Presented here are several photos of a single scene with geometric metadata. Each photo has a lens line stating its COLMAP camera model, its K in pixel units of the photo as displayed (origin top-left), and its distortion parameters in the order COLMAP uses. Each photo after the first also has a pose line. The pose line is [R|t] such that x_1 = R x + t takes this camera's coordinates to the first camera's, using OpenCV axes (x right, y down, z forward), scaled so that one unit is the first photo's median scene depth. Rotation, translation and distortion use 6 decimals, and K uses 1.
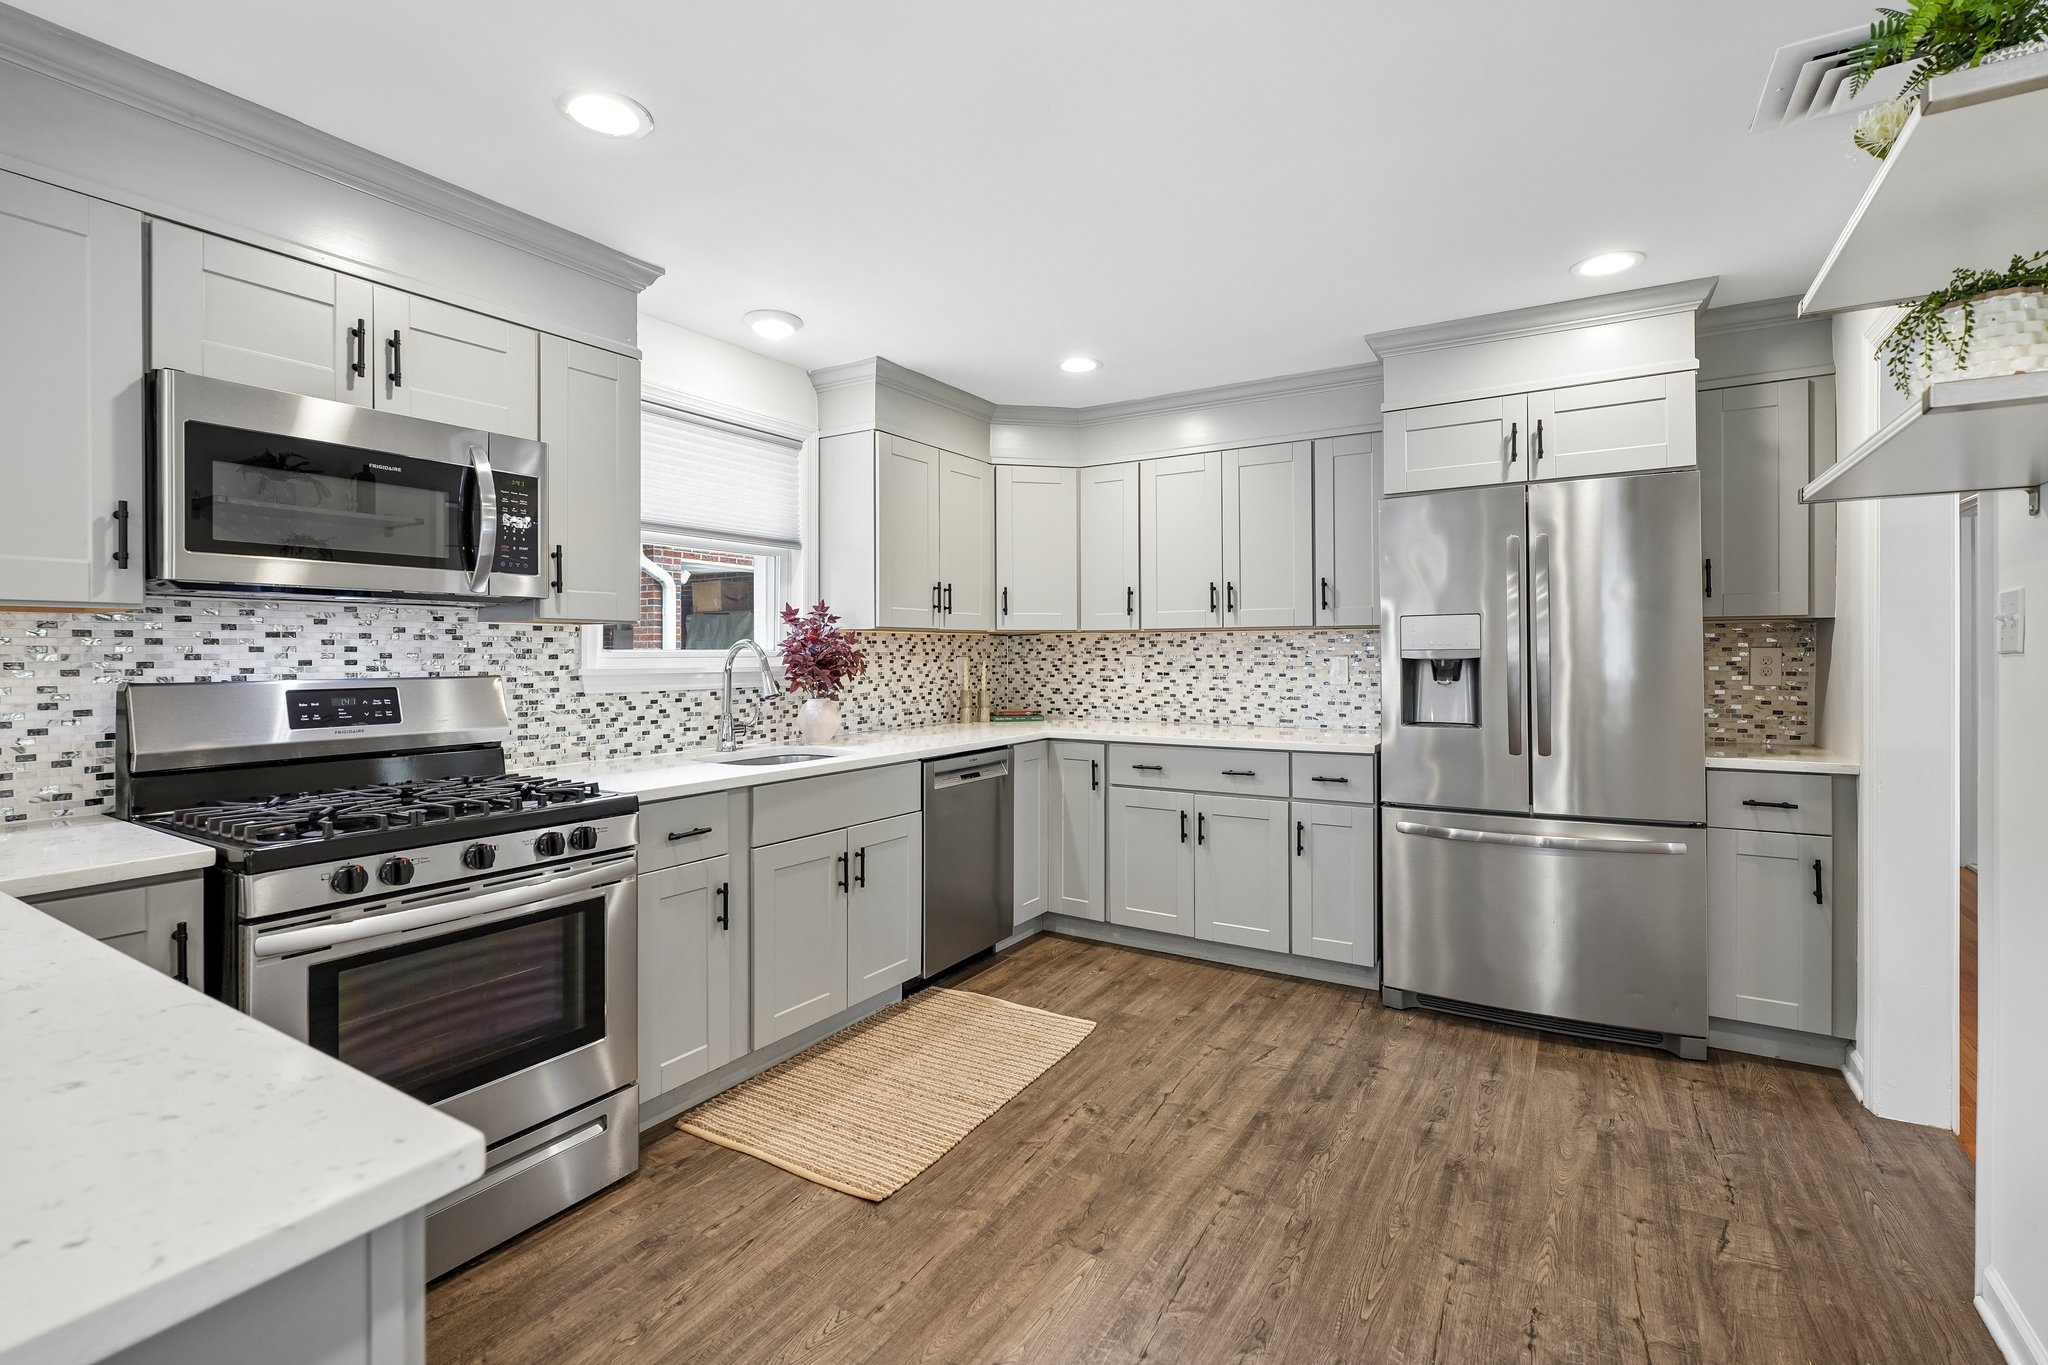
lens RADIAL K [[925.8, 0, 1010.1], [0, 925.8, 654.4], [0, 0, 1]] dist [-0.022605, -0.000020]
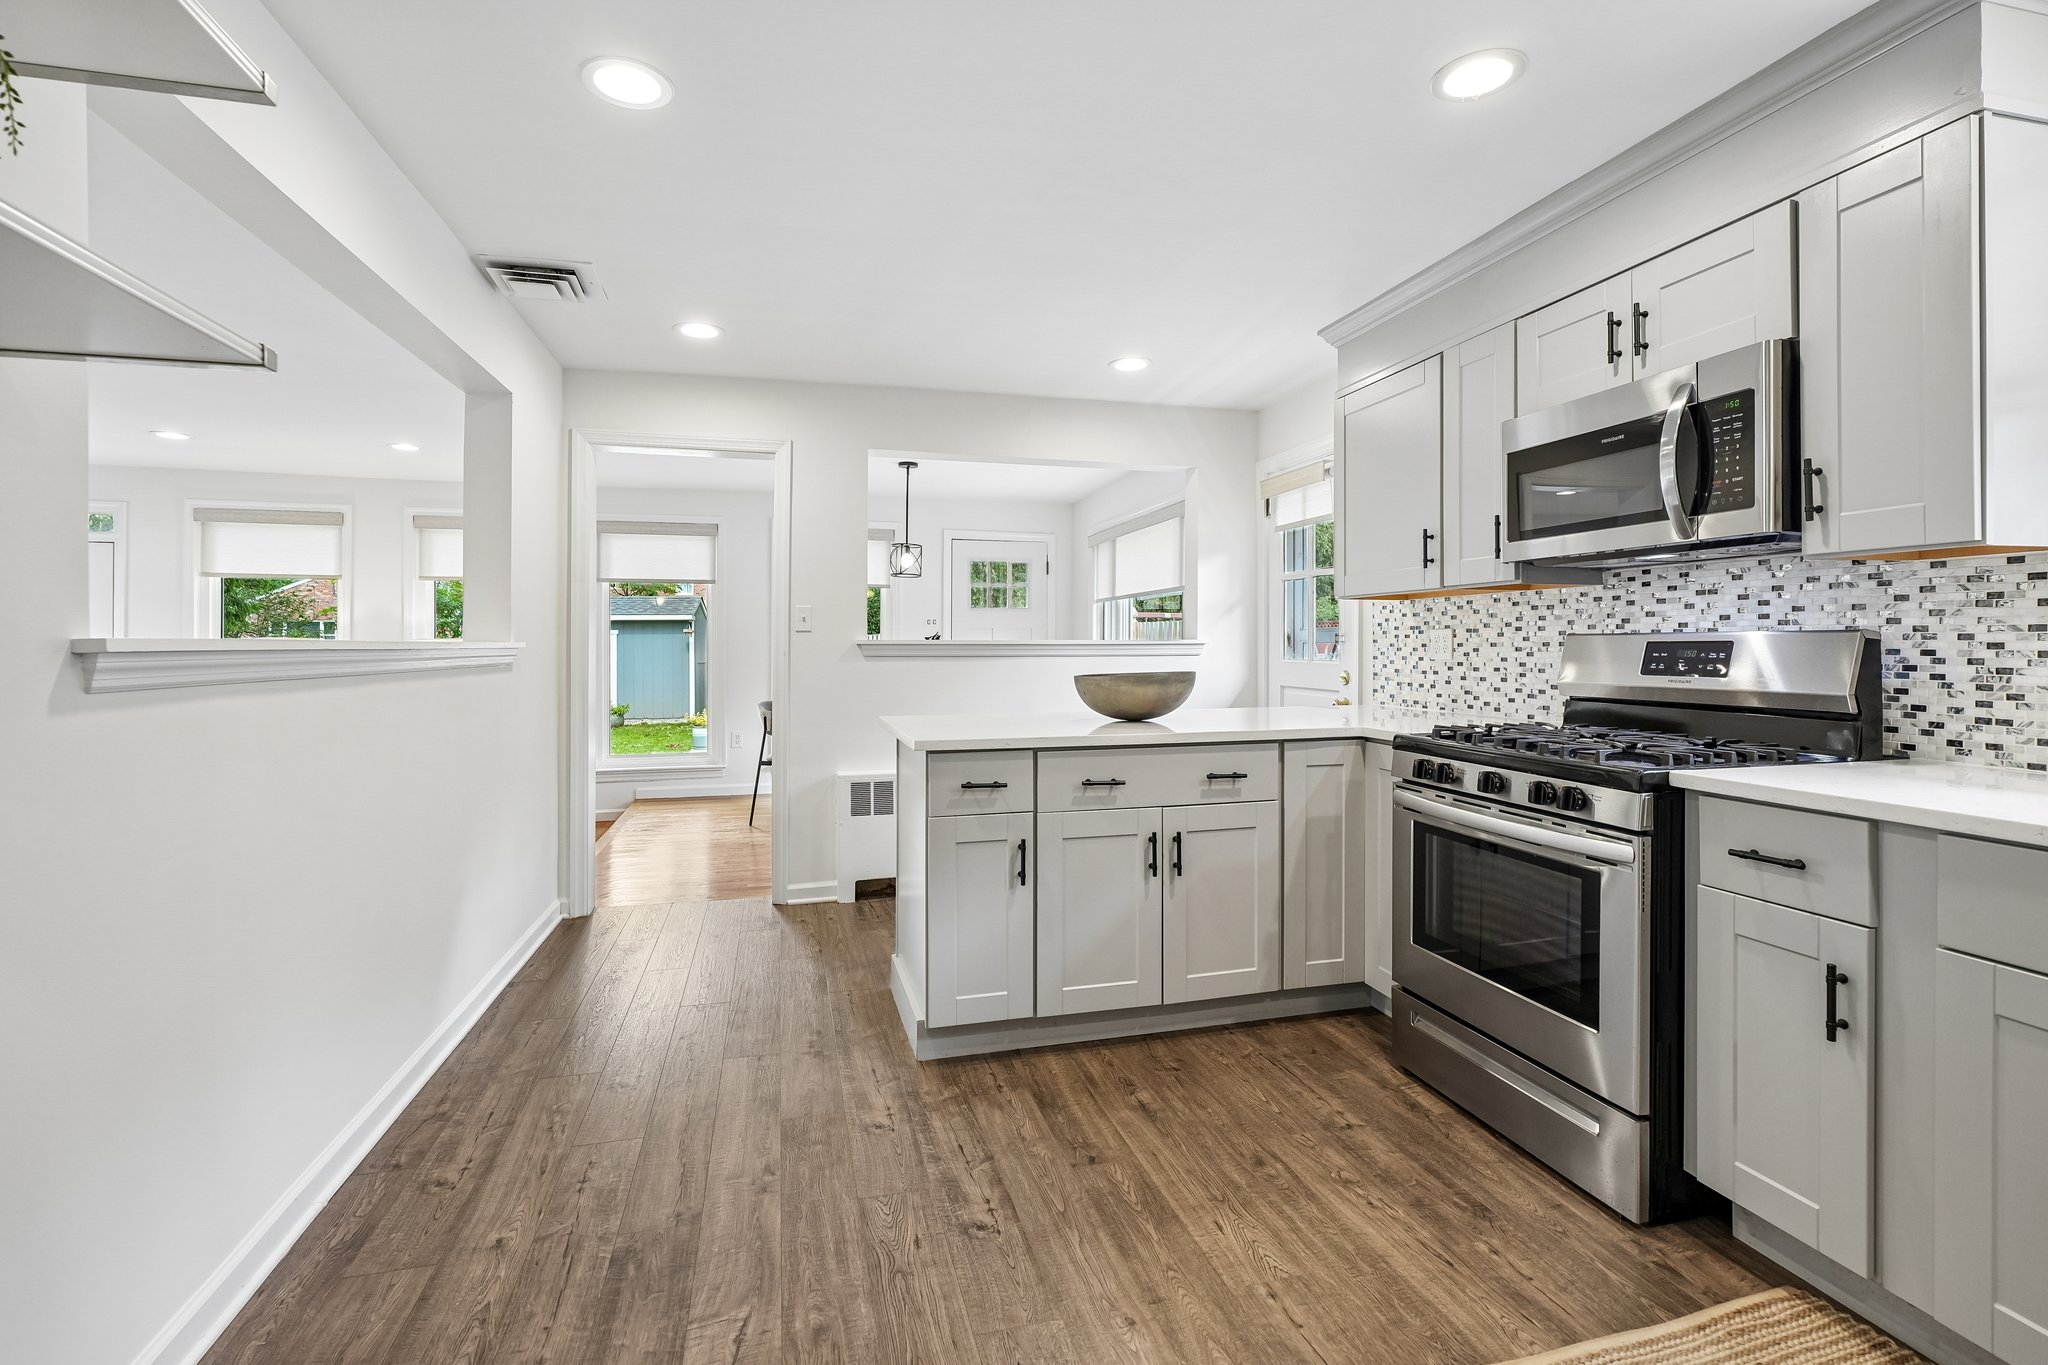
lens RADIAL K [[925.8, 0, 1030.1], [0, 925.8, 642.0], [0, 0, 1]] dist [-0.022605, -0.000020]
pose [[-0.683850, 0.003079, -0.729616, 0.555296], [0.003602, 0.999993, 0.000844, 0.034206], [0.729614, -0.002051, -0.683856, 1.145843]]
